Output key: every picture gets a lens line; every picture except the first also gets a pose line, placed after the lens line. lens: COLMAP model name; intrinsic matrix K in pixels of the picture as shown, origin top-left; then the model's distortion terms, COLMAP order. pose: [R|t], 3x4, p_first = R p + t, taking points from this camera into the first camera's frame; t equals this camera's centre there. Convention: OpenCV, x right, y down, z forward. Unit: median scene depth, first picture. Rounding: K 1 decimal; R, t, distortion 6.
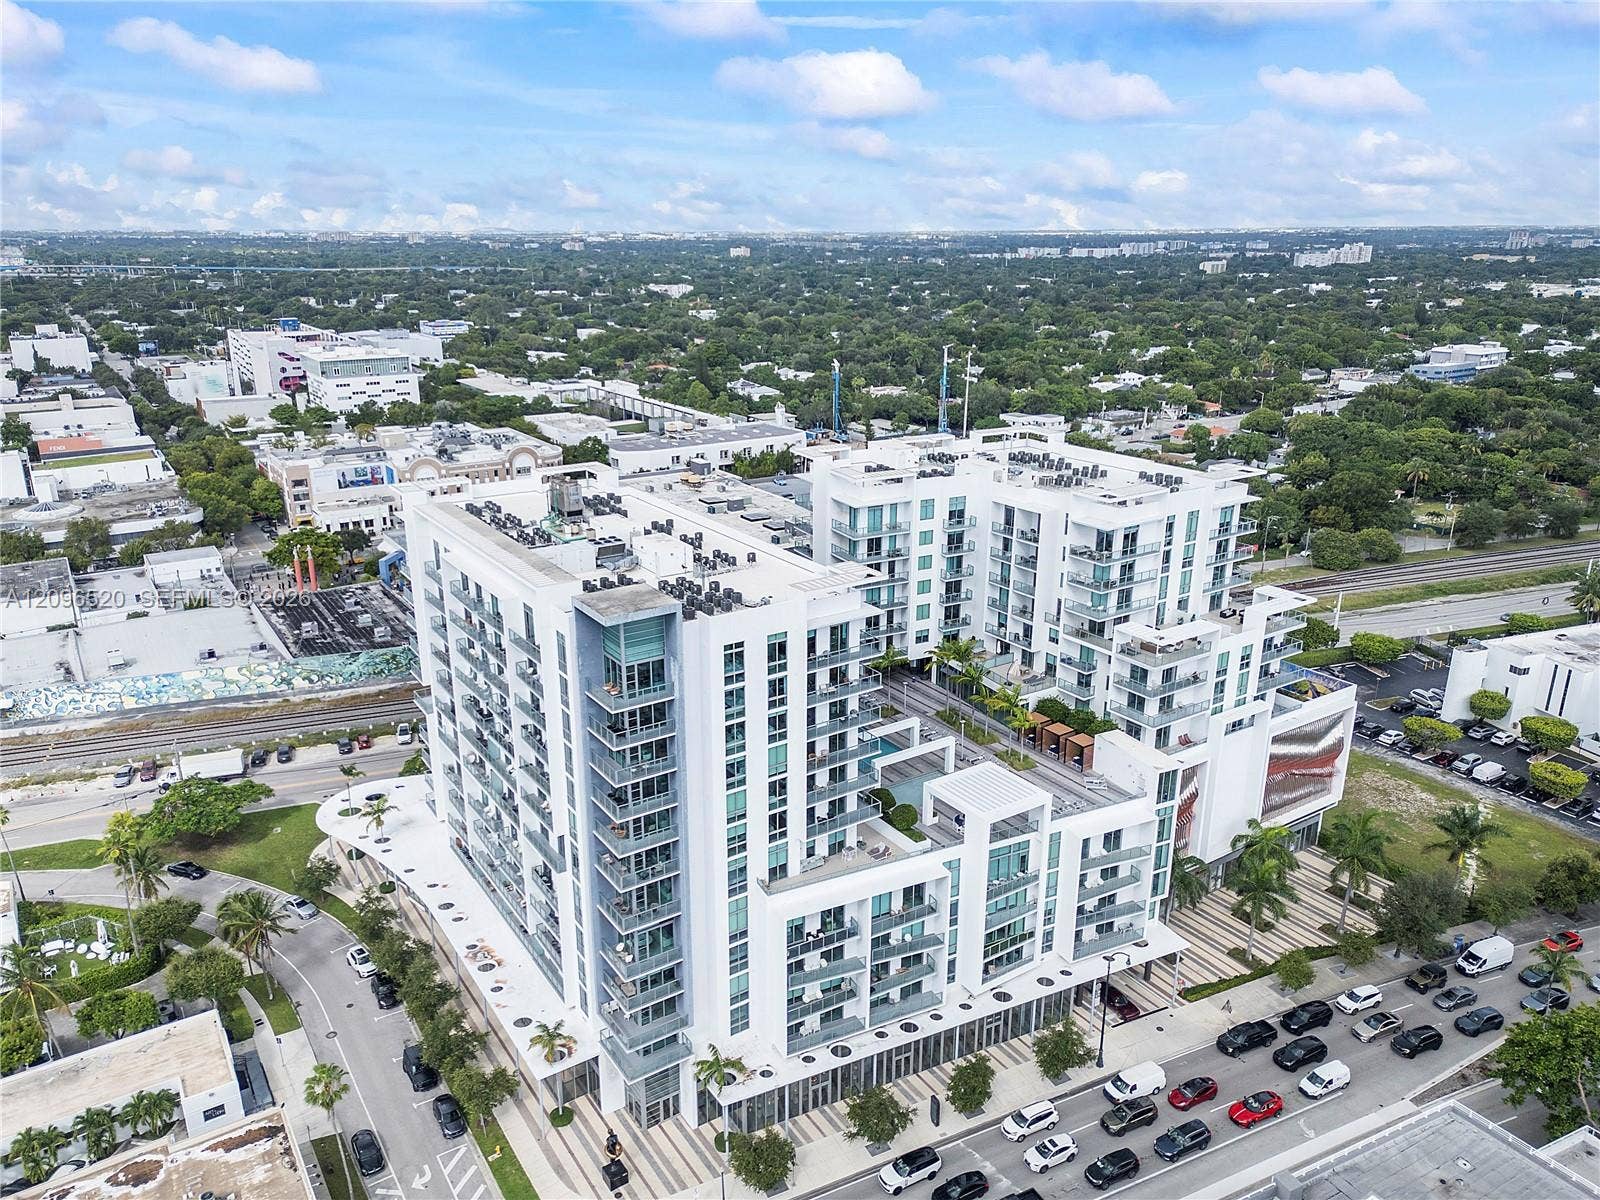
lens RADIAL K [[1130.2, 0, 840.6], [0, 1130.2, 623.0], [0, 0, 1]] dist [0.058083, -0.037116]
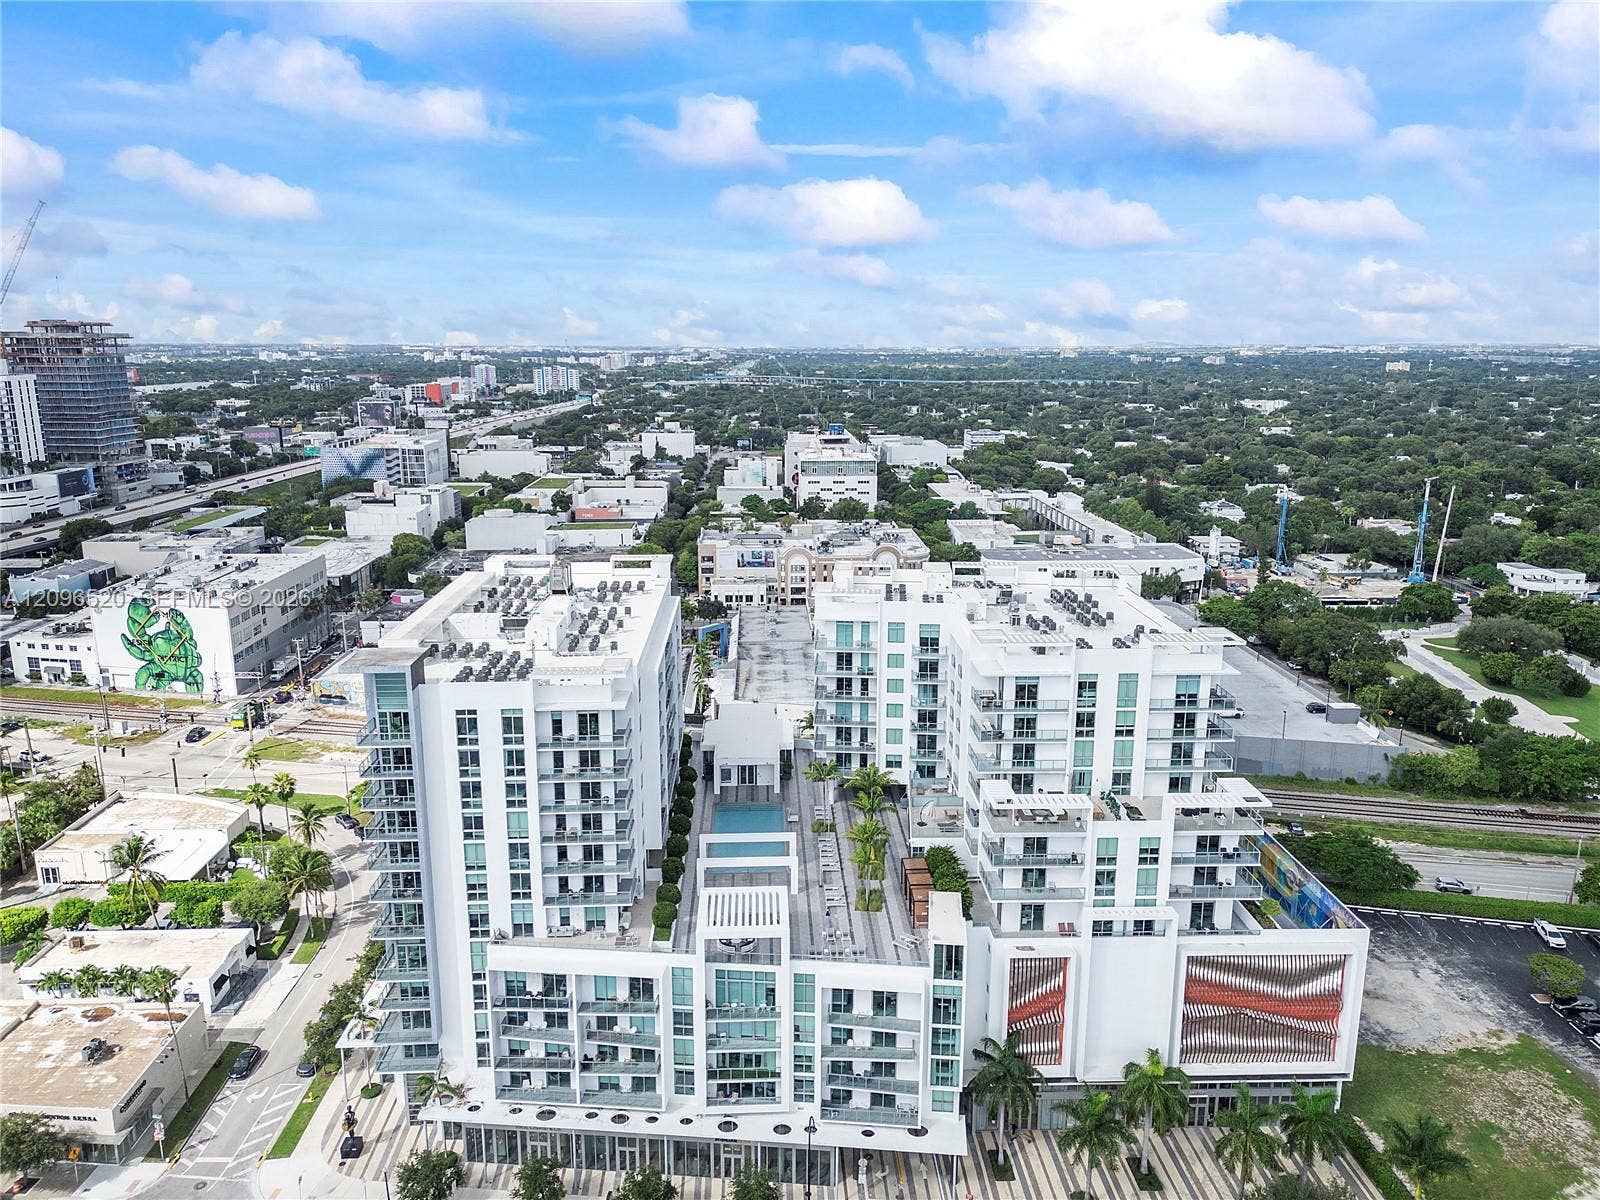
lens RADIAL K [[1130.2, 0, 805.7], [0, 1130.2, 640.2], [0, 0, 1]] dist [0.058083, -0.037116]
pose [[0.853417, 0.135730, -0.503246, 0.538753], [-0.174555, 0.984173, -0.030573, -0.053379], [0.491132, 0.113935, 0.863602, 0.119699]]
